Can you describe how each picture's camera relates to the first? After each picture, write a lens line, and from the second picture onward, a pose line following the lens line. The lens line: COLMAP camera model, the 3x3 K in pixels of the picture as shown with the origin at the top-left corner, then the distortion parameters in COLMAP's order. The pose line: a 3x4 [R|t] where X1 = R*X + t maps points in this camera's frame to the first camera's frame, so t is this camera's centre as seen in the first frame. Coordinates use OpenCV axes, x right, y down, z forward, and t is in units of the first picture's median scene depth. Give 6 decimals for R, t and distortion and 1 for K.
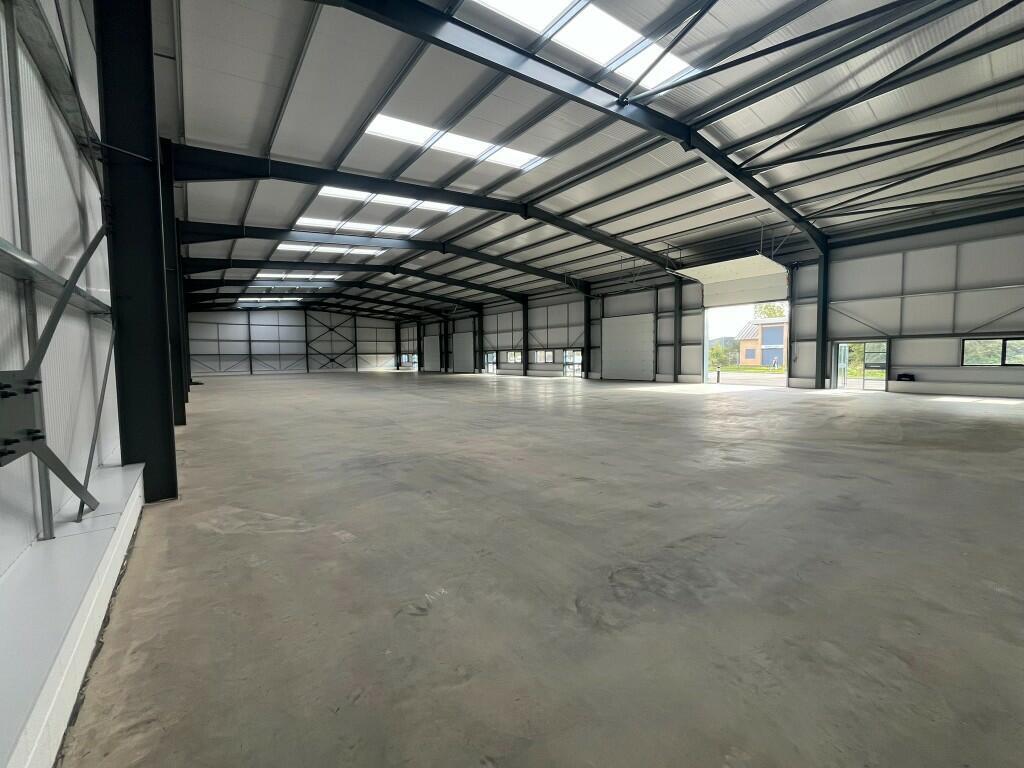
lens RADIAL K [[412.4, 0, 513.9], [0, 412.4, 377.7], [0, 0, 1]] dist [-0.000250, 0.000208]
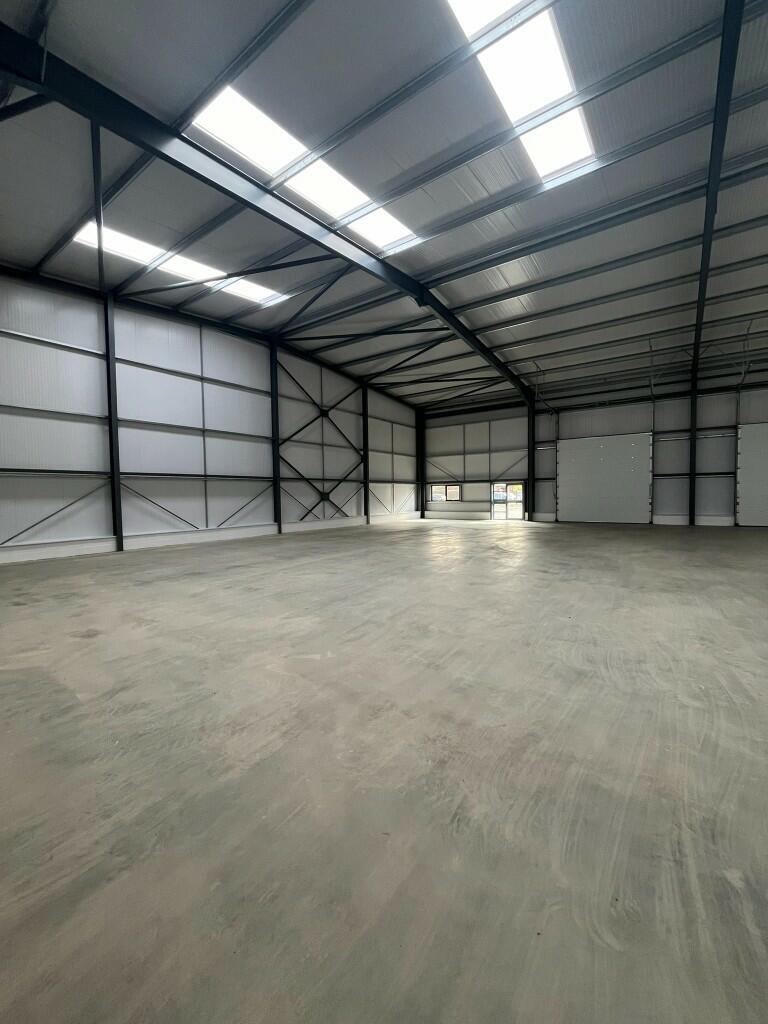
lens RADIAL K [[409.6, 0, 384.0], [0, 409.6, 512.0], [0, 0, 1]] dist [-0.001476, -0.000562]
pose [[0.957300, -0.015505, 0.288680, -0.269828], [0.018303, 0.999808, -0.006995, -0.013814], [-0.288516, 0.011981, 0.957400, 0.346500]]
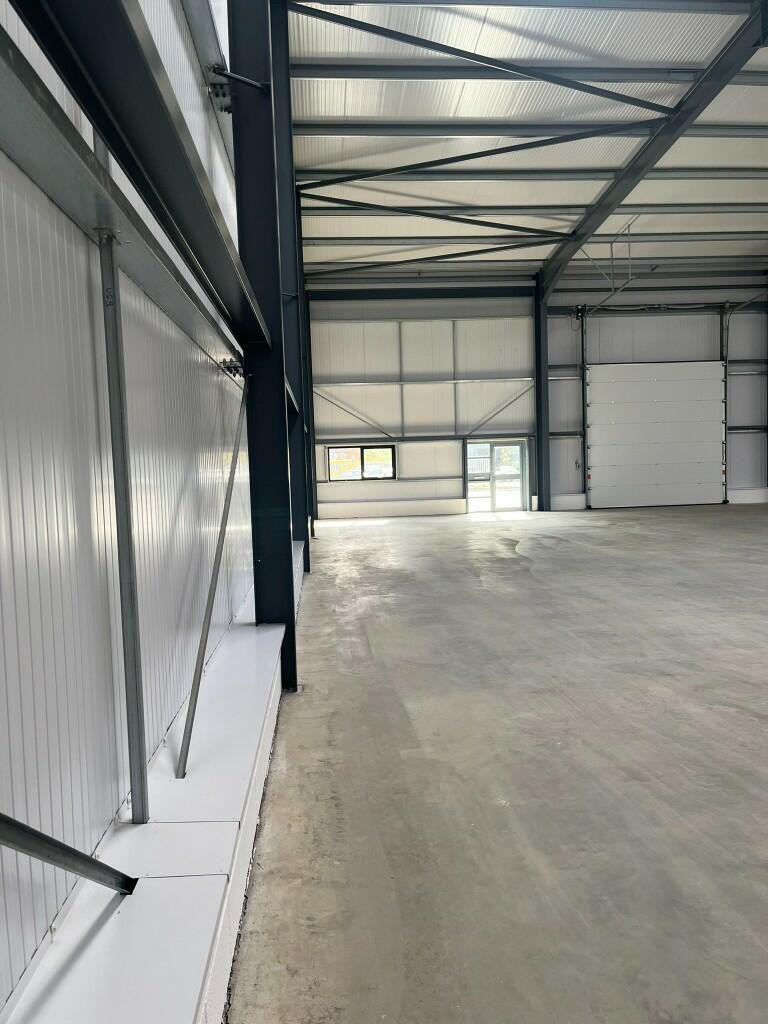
lens RADIAL K [[787.6, 0, 384.0], [0, 787.6, 512.0], [0, 0, 1]] dist [0.047028, -0.000247]
pose [[0.535621, -0.059343, 0.842370, -0.521829], [0.069389, 0.997247, 0.026133, -0.026969], [-0.841603, 0.044454, 0.538265, 0.669945]]
